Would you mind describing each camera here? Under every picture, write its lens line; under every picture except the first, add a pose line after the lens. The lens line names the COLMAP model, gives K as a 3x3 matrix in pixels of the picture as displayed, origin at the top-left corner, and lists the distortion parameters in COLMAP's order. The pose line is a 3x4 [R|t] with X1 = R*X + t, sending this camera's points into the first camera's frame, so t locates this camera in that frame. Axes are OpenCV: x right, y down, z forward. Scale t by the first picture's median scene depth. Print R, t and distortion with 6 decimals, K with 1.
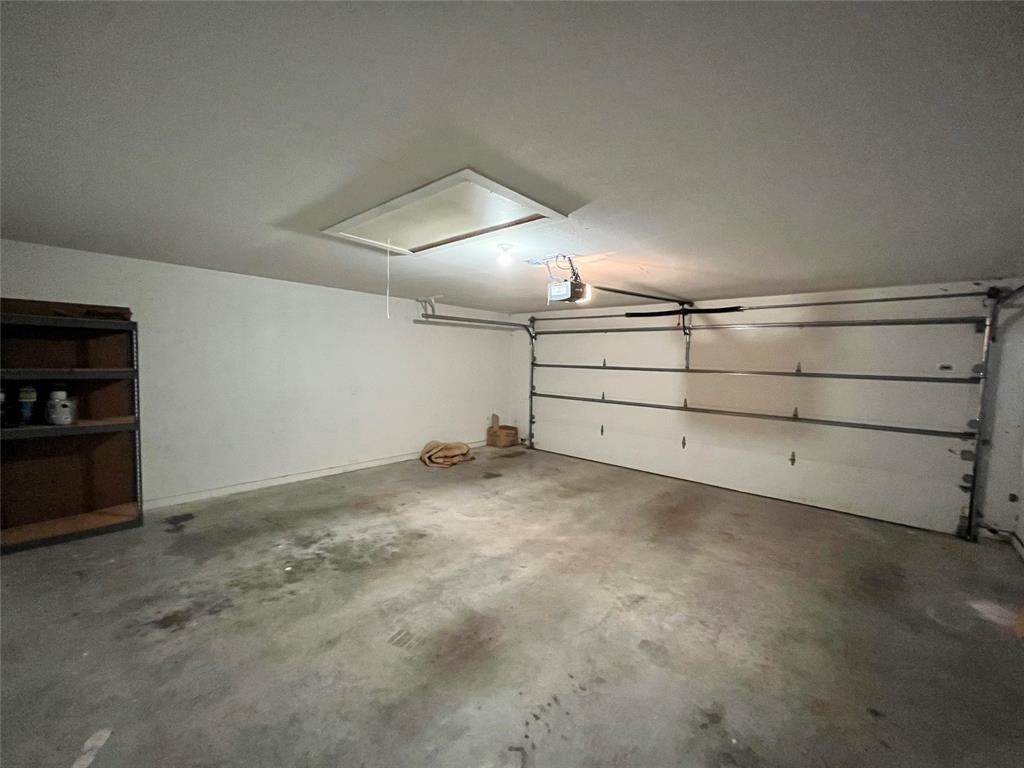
lens RADIAL K [[414.0, 0, 511.0], [0, 414.0, 383.0], [0, 0, 1]] dist [-0.003593, -0.000010]
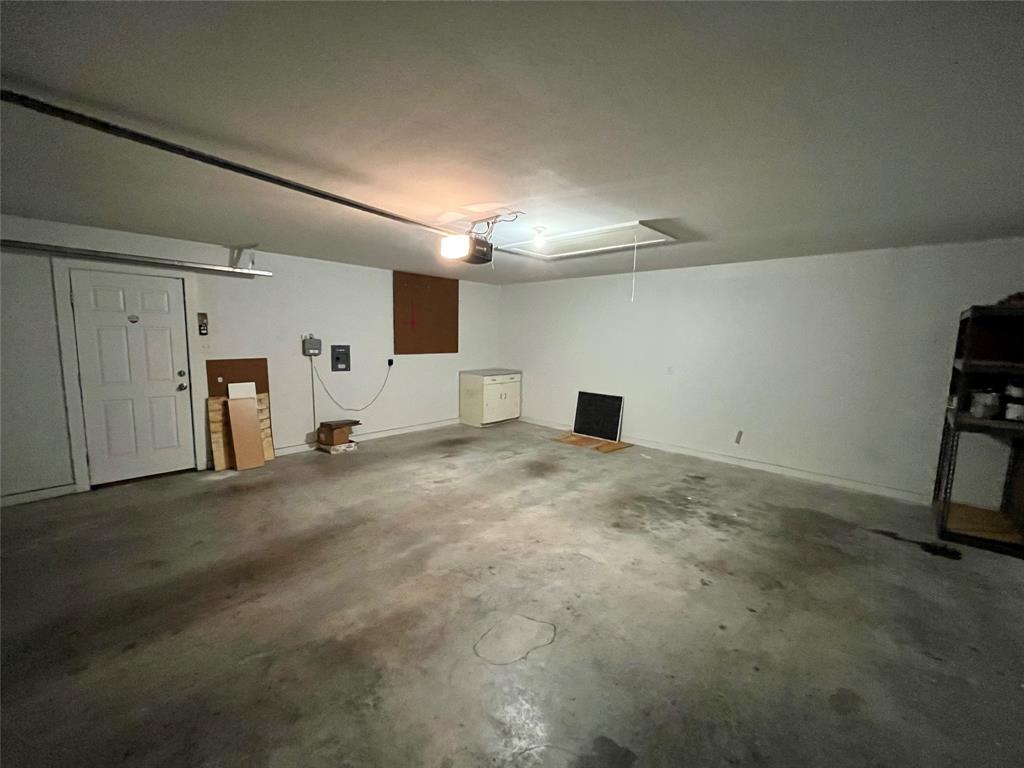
lens RADIAL K [[414.0, 0, 511.0], [0, 414.0, 383.0], [0, 0, 1]] dist [-0.003593, -0.000010]
pose [[-0.998960, -0.044567, 0.009641, 0.029714], [-0.042331, 0.985011, 0.167216, -0.098917], [-0.016949, 0.166634, -0.985873, 2.025726]]
